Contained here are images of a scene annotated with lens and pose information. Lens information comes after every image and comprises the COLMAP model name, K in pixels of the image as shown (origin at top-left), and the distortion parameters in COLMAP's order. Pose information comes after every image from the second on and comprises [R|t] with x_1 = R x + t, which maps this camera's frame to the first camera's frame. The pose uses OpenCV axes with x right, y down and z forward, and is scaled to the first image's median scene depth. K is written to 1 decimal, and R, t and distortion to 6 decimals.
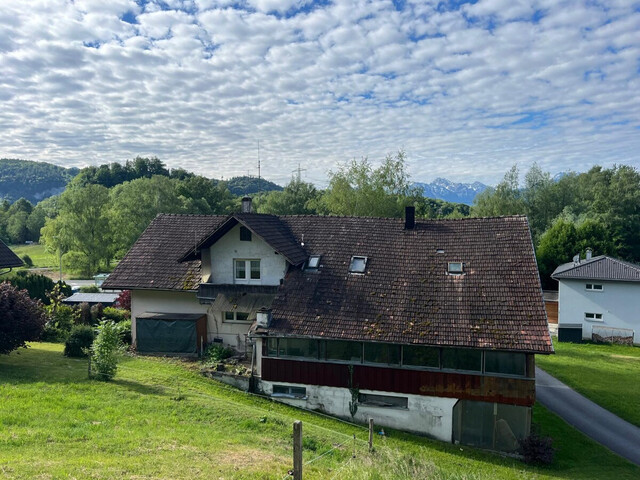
lens RADIAL K [[484.7, 0, 318.5], [0, 484.7, 231.3], [0, 0, 1]] dist [0.033591, -0.003074]
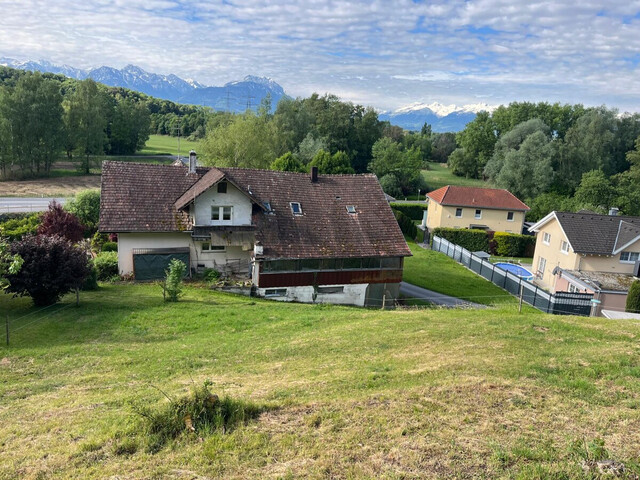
lens RADIAL K [[484.7, 0, 318.5], [0, 484.7, 231.3], [0, 0, 1]] dist [0.033591, -0.003074]
pose [[0.825978, -0.060242, 0.560474, -0.831052], [-0.058207, 0.979844, 0.191098, -0.181039], [-0.560689, -0.190467, 0.805822, -0.324287]]
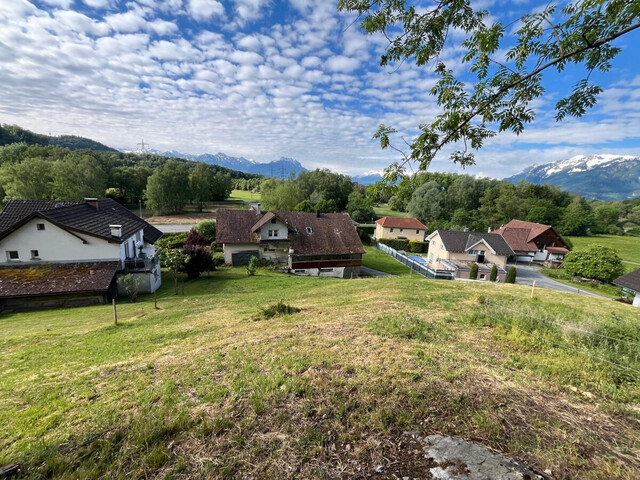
lens RADIAL K [[259.9, 0, 320.0], [0, 259.9, 240.0], [0, 0, 1]] dist [-0.000803, -0.000223]
pose [[0.826379, -0.068153, 0.558975, -0.928061], [-0.048891, 0.980217, 0.191793, -0.227034], [-0.560988, -0.185823, 0.806698, -0.463484]]
